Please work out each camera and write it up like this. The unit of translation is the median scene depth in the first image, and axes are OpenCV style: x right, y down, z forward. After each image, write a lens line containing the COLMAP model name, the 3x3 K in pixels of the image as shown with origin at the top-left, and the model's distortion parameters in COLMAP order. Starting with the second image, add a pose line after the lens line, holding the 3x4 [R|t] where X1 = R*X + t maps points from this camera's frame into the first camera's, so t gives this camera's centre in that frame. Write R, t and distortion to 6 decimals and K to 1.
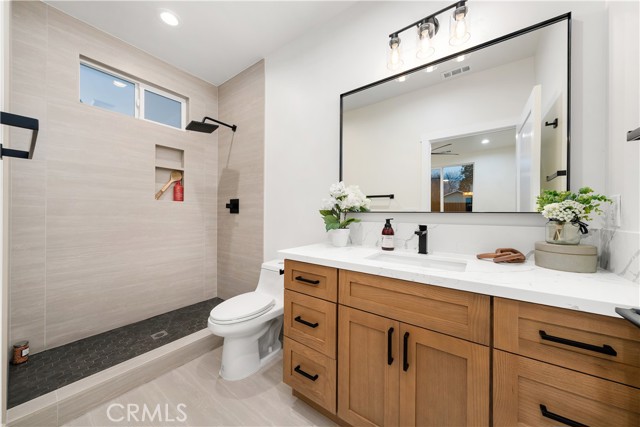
lens RADIAL K [[216.3, 0, 321.0], [0, 216.3, 213.7], [0, 0, 1]] dist [-0.002359, -0.000006]
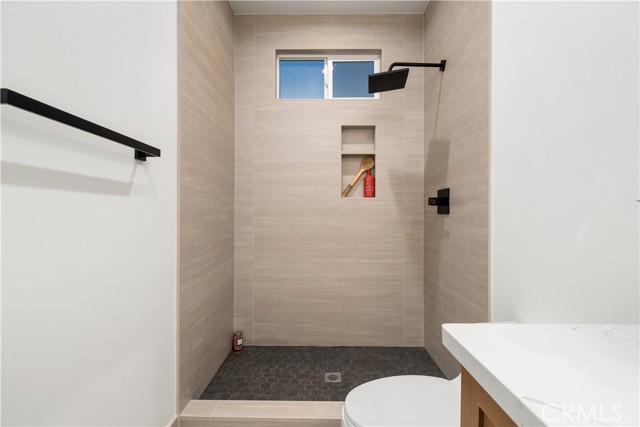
lens RADIAL K [[300.2, 0, 297.1], [0, 300.2, 212.2], [0, 0, 1]] dist [0.001803, -0.001809]
pose [[0.576639, -0.006245, -0.816975, 0.025452], [0.000636, 0.999974, -0.007195, -0.001424], [0.816999, 0.003629, 0.576628, 0.233186]]
